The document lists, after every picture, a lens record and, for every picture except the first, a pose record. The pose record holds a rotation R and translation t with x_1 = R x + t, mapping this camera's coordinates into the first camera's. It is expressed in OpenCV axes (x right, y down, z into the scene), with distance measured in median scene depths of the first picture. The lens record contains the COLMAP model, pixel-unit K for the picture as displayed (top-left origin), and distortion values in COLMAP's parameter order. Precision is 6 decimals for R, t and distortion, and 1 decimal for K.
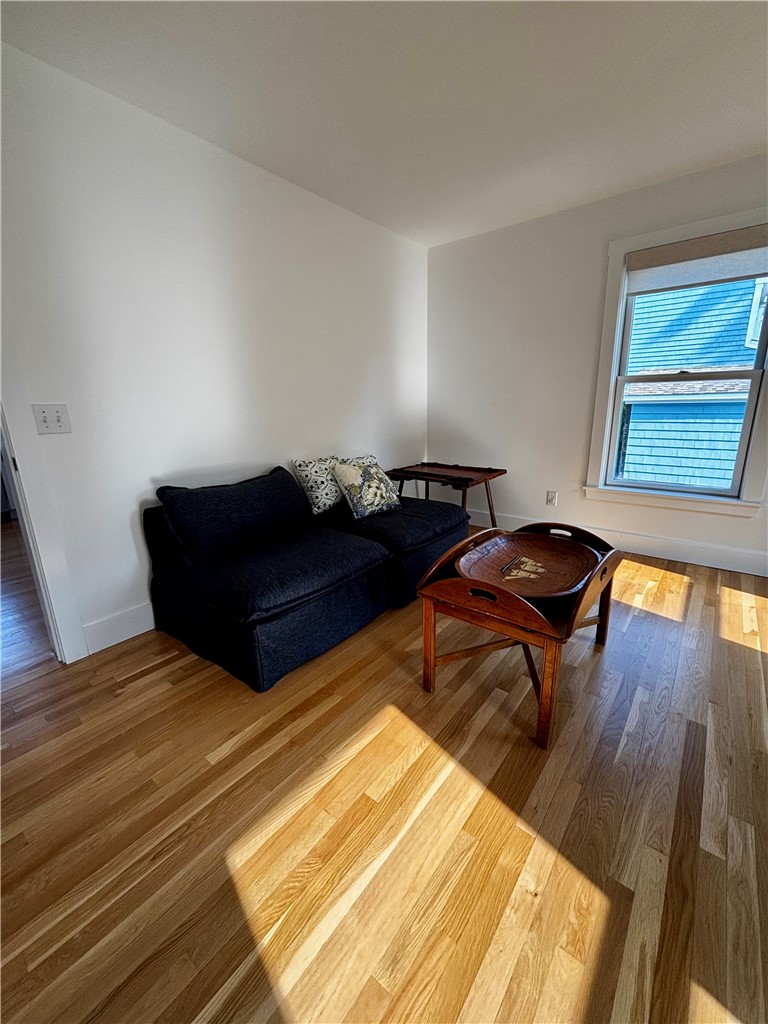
lens RADIAL K [[418.7, 0, 384.0], [0, 418.7, 512.0], [0, 0, 1]] dist [-0.002432, -0.000017]
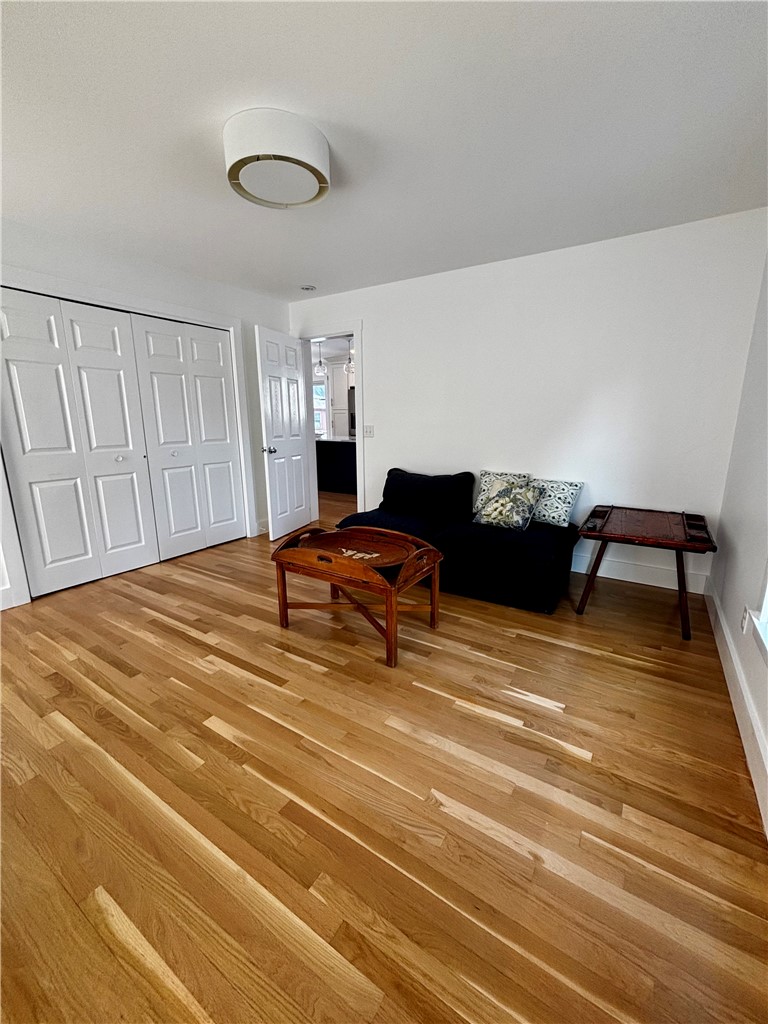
lens RADIAL K [[418.7, 0, 384.0], [0, 418.7, 512.0], [0, 0, 1]] dist [-0.002432, -0.000017]
pose [[0.091753, 0.235338, -0.967573, 1.181937], [-0.249917, 0.946014, 0.206395, -0.216733], [0.963910, 0.222876, 0.145614, 0.607604]]
